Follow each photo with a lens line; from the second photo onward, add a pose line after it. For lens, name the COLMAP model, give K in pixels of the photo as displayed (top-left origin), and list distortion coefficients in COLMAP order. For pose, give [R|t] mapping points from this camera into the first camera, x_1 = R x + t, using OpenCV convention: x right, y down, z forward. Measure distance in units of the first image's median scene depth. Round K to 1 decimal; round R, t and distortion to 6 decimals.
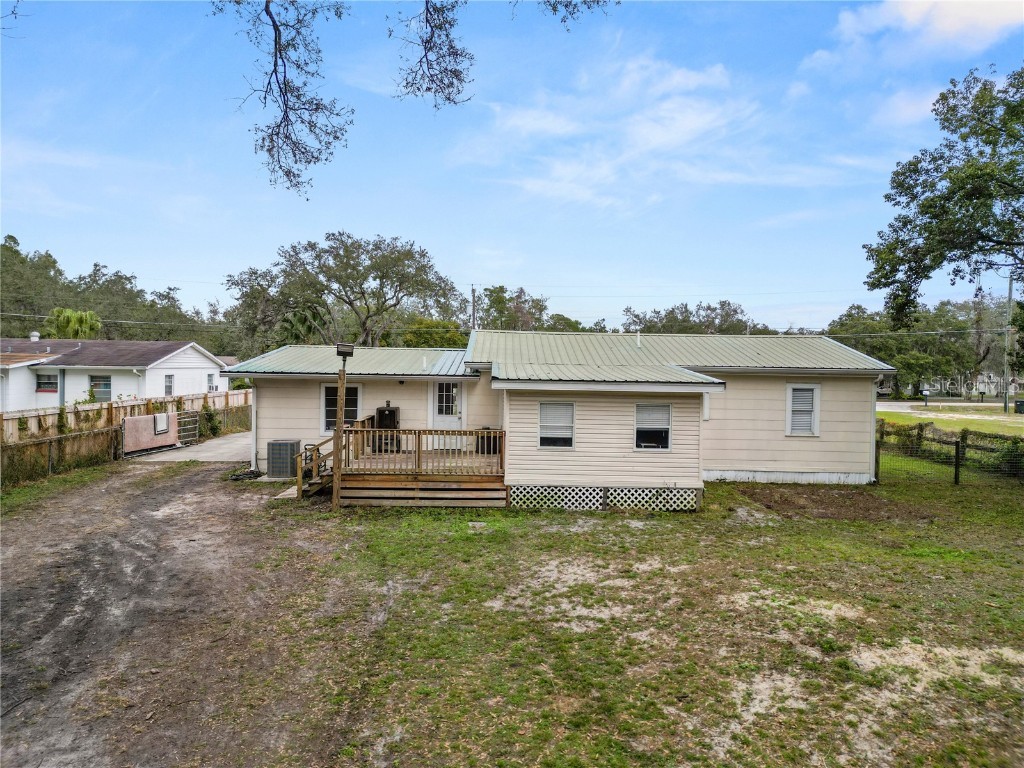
lens RADIAL K [[712.4, 0, 514.3], [0, 712.4, 383.9], [0, 0, 1]] dist [0.034716, -0.010463]
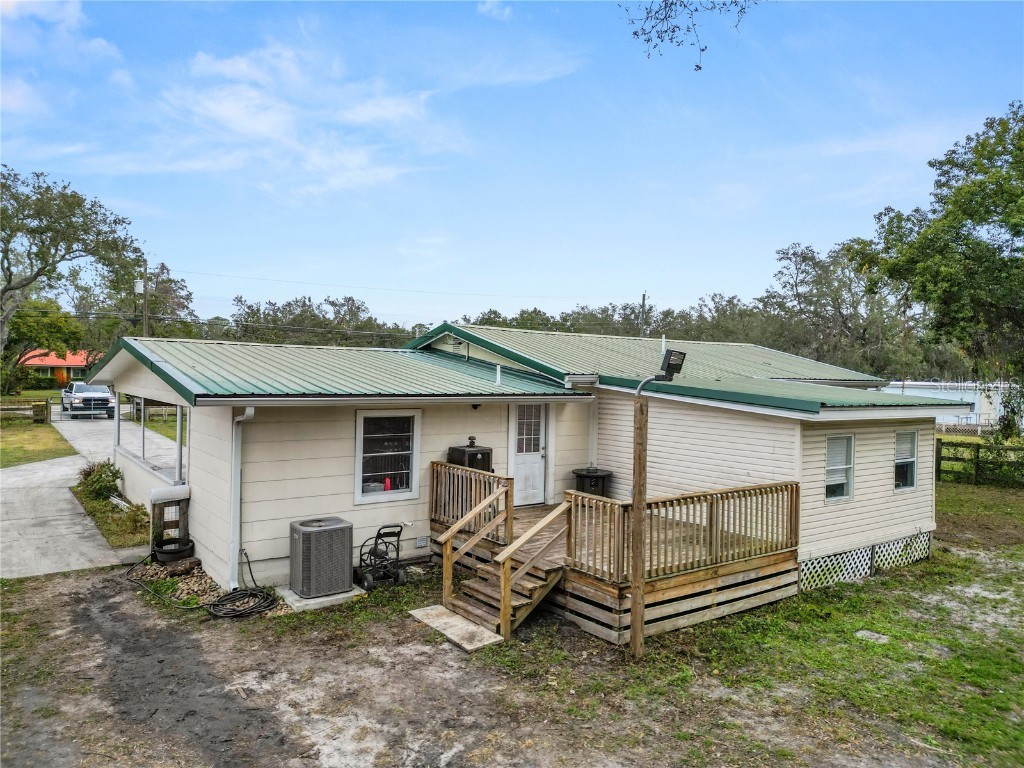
lens RADIAL K [[712.4, 0, 511.1], [0, 712.4, 379.6], [0, 0, 1]] dist [0.034716, -0.010463]
pose [[0.813884, -0.003503, 0.581017, -0.504524], [0.003338, 0.999994, 0.001353, -0.026194], [-0.581018, 0.000839, 0.813890, 0.484558]]
